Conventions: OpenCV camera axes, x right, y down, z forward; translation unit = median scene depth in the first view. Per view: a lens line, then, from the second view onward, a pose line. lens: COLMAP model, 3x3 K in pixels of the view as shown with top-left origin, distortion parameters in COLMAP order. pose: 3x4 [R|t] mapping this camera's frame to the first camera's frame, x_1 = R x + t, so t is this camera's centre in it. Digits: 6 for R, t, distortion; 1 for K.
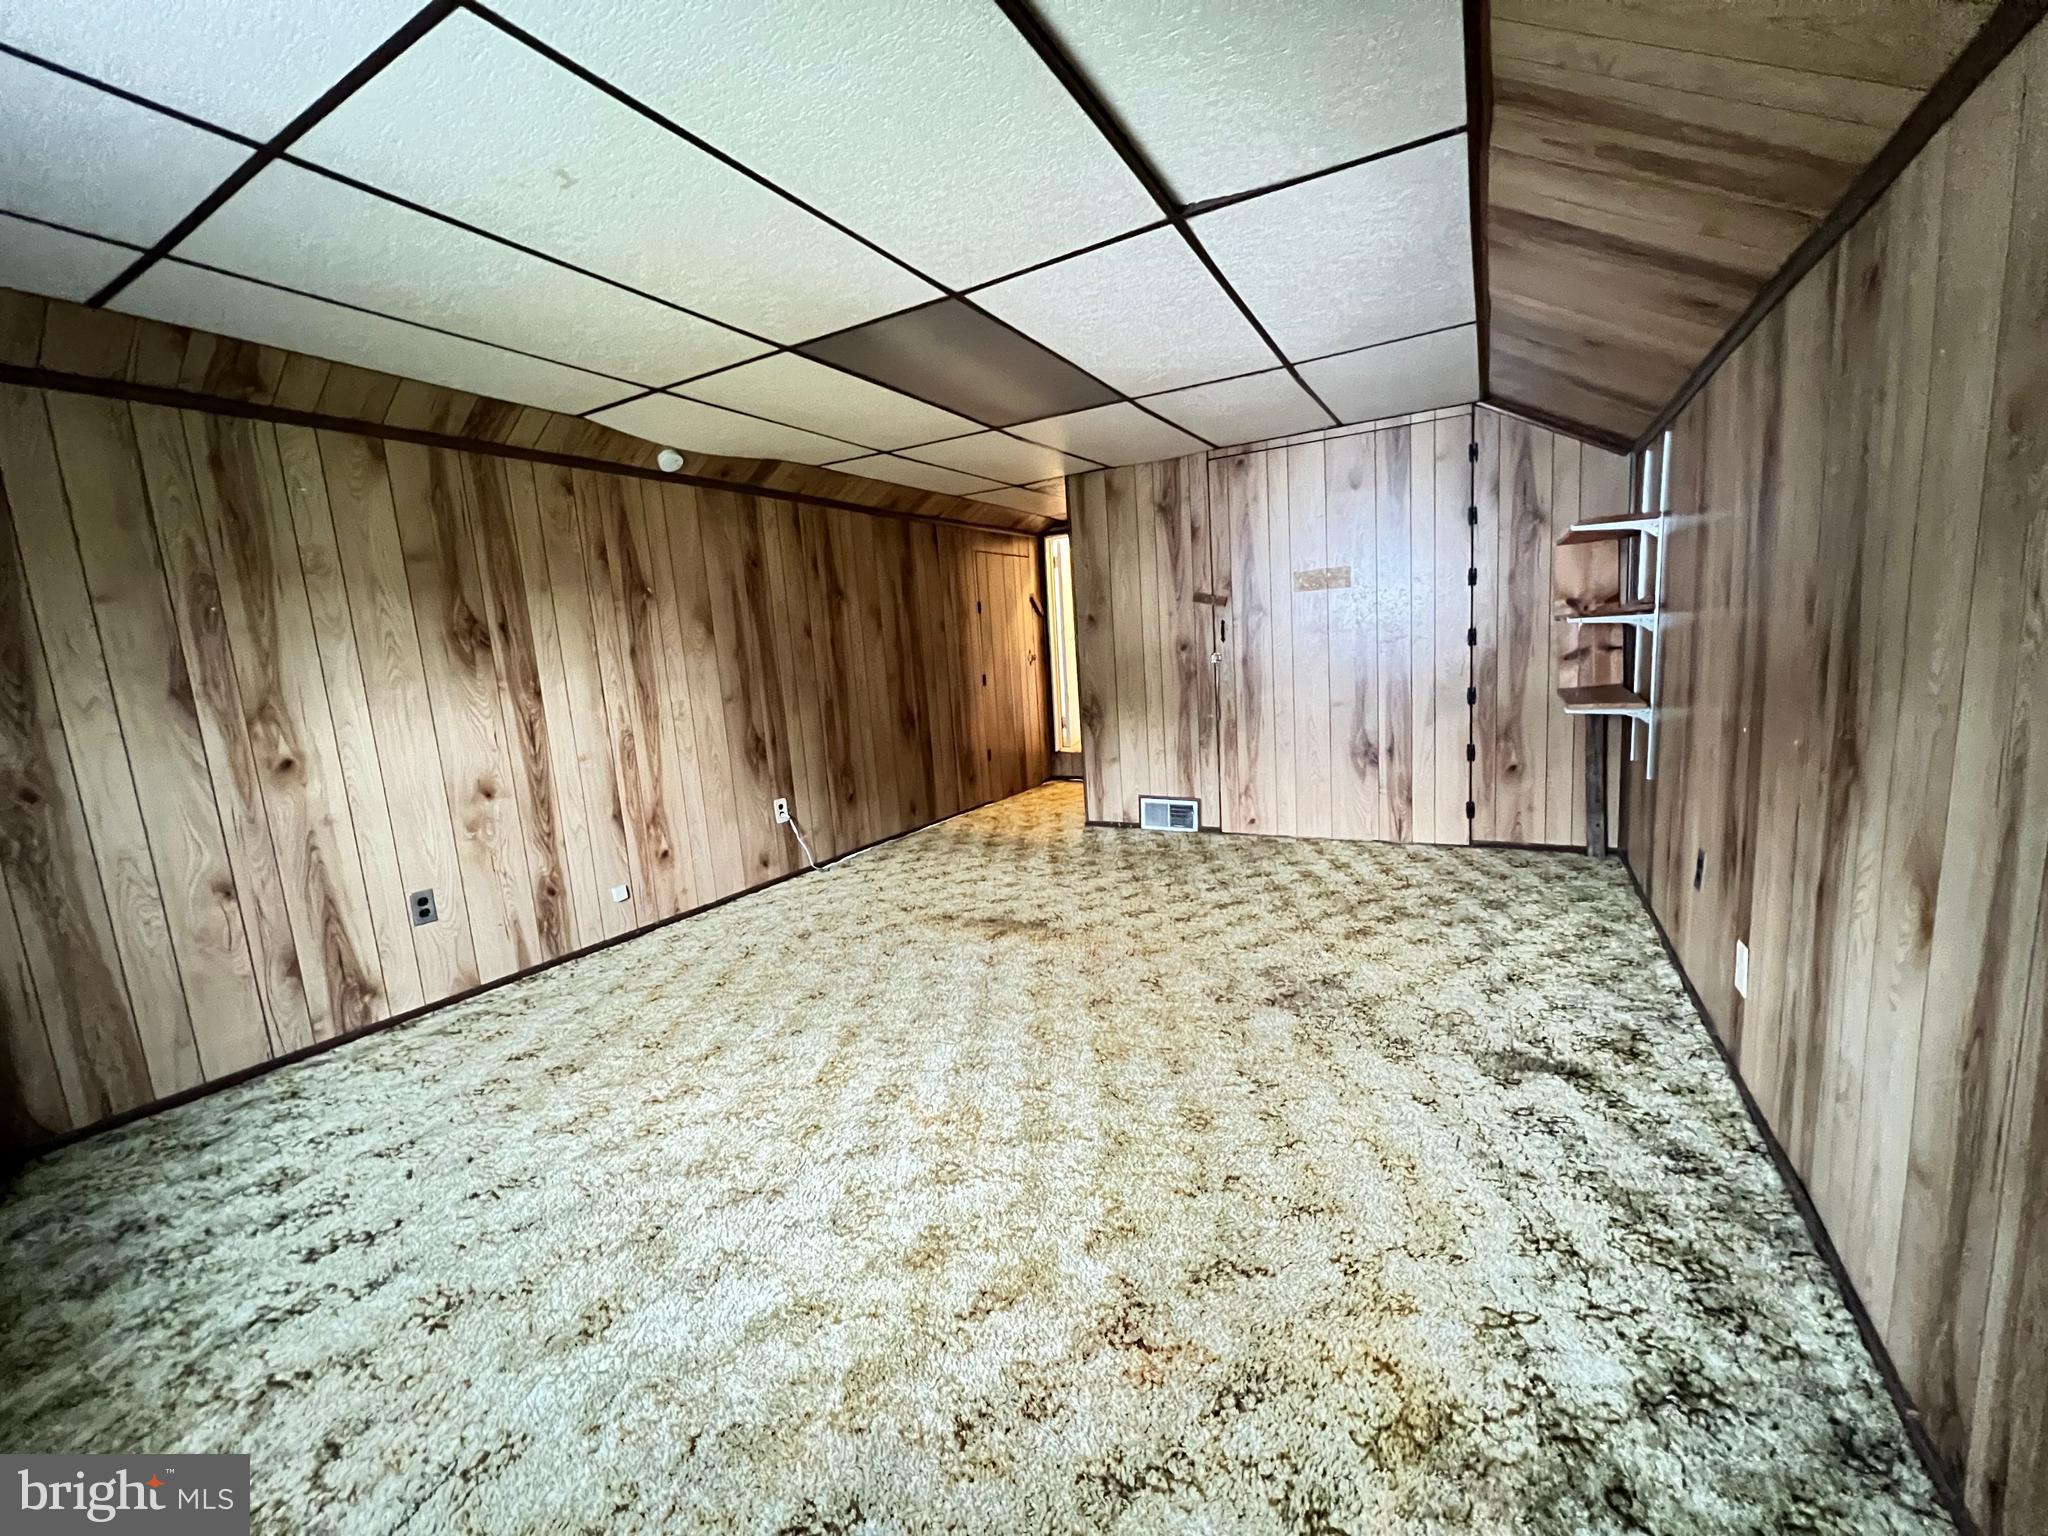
lens RADIAL K [[815.8, 0, 1020.4], [0, 815.8, 763.9], [0, 0, 1]] dist [0.009586, -0.000220]
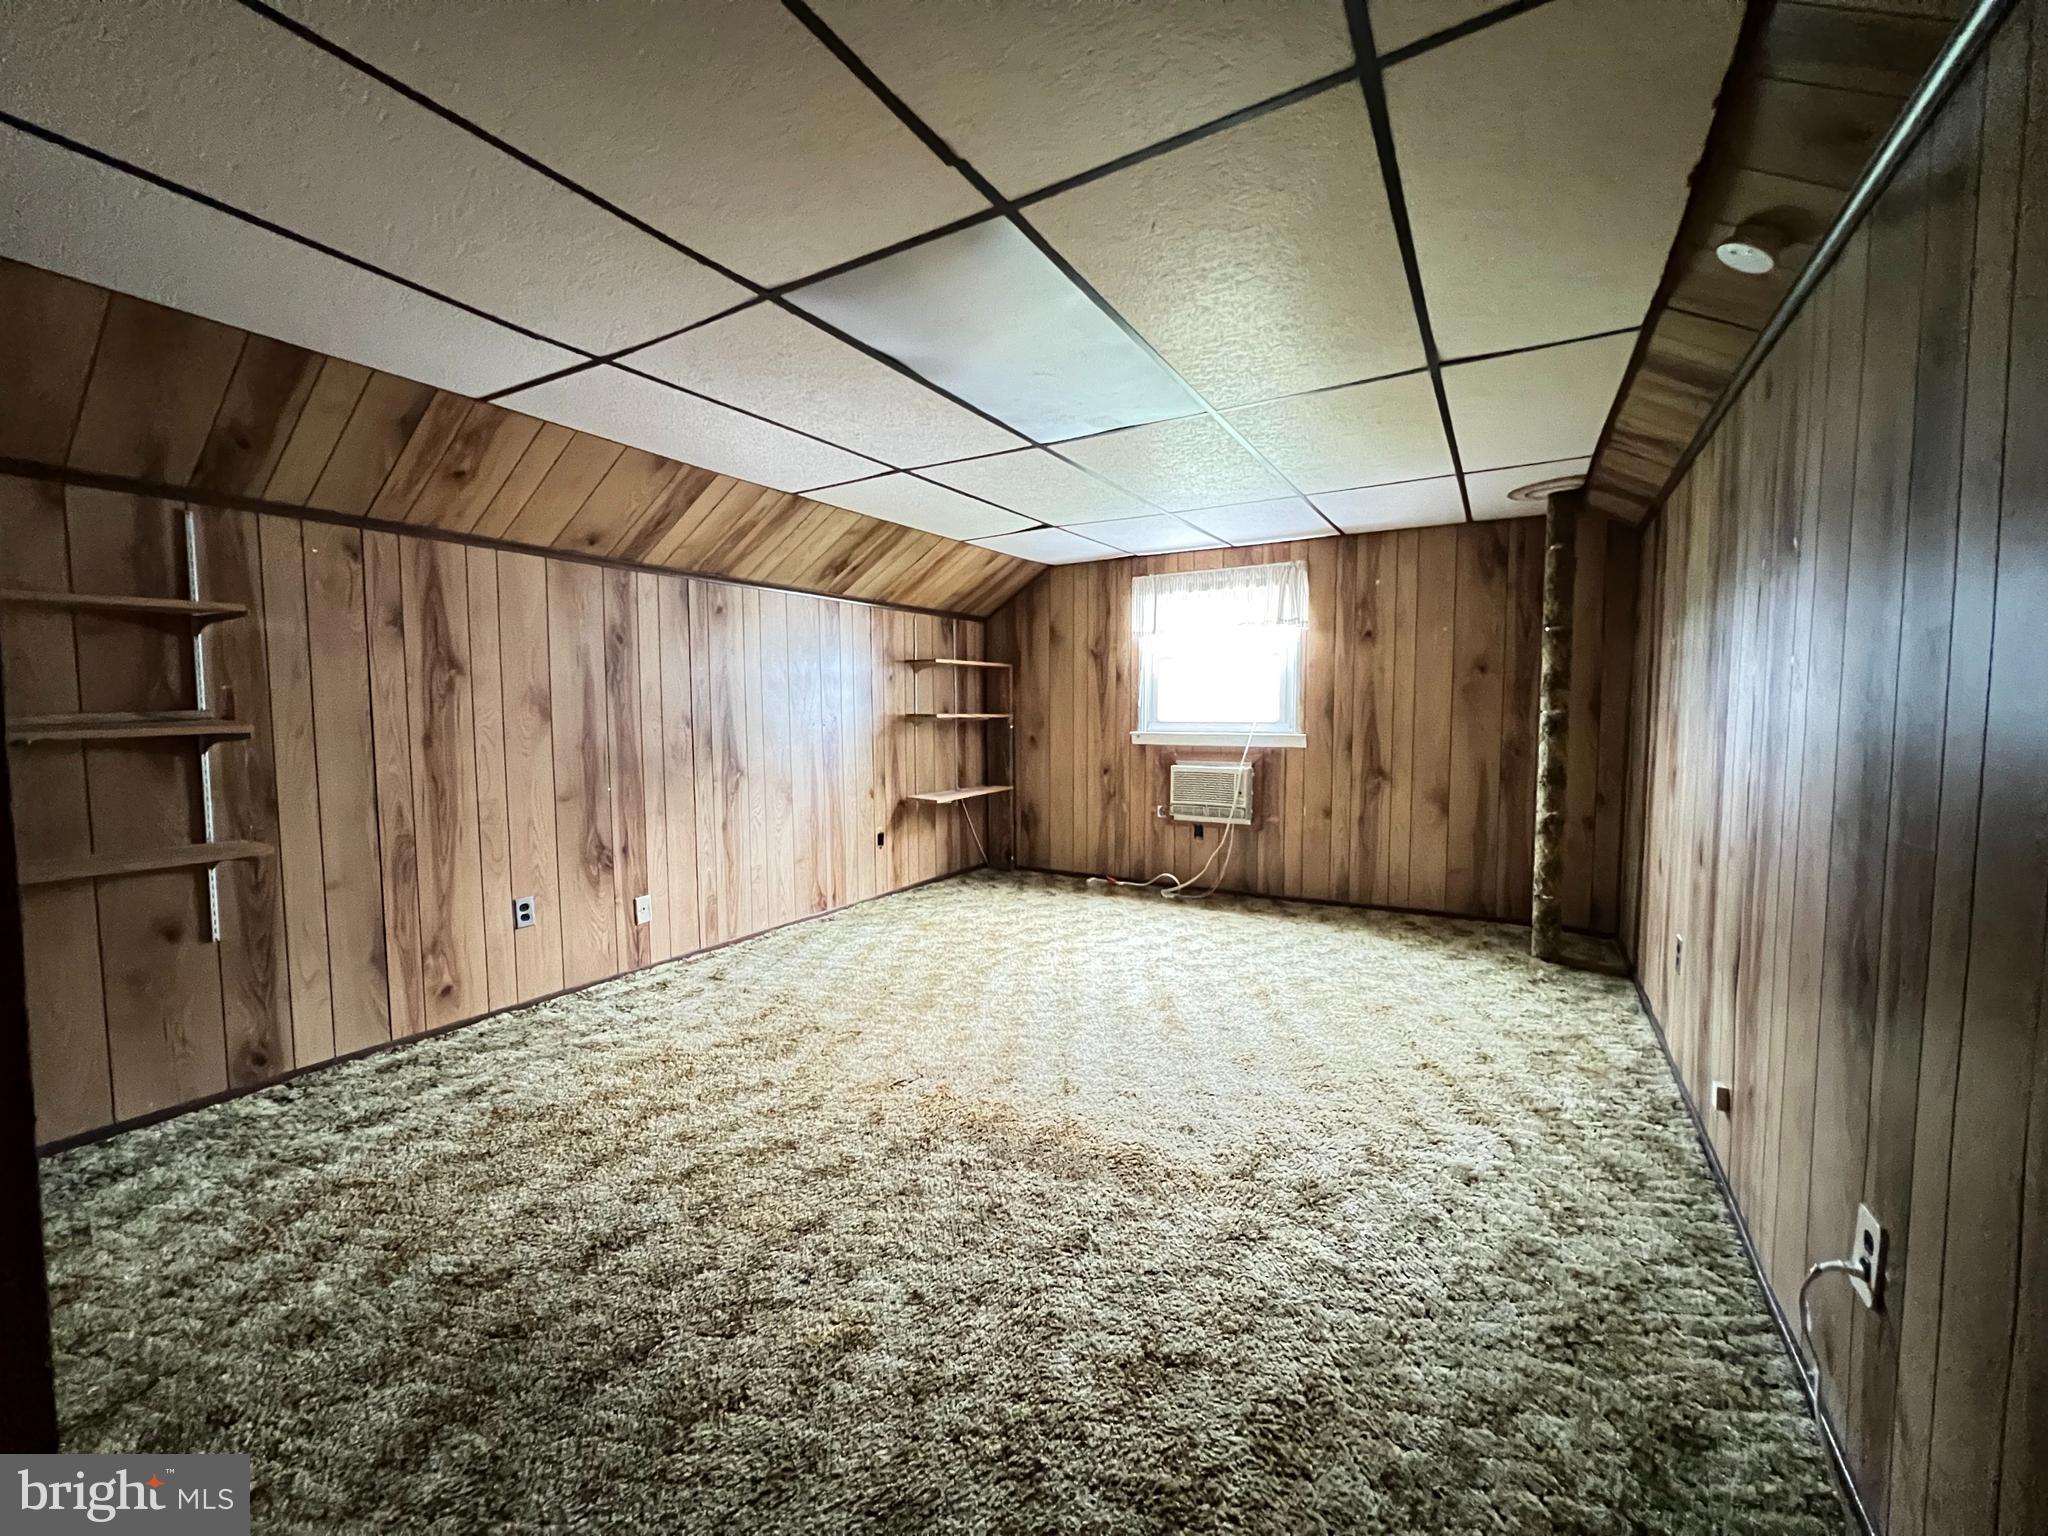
lens RADIAL K [[815.8, 0, 1020.4], [0, 815.8, 763.9], [0, 0, 1]] dist [0.009586, -0.000220]
pose [[-0.997185, 0.068242, 0.031059, -0.049108], [0.073305, 0.974373, 0.212656, -0.322098], [-0.015751, 0.214335, -0.976633, 2.143143]]
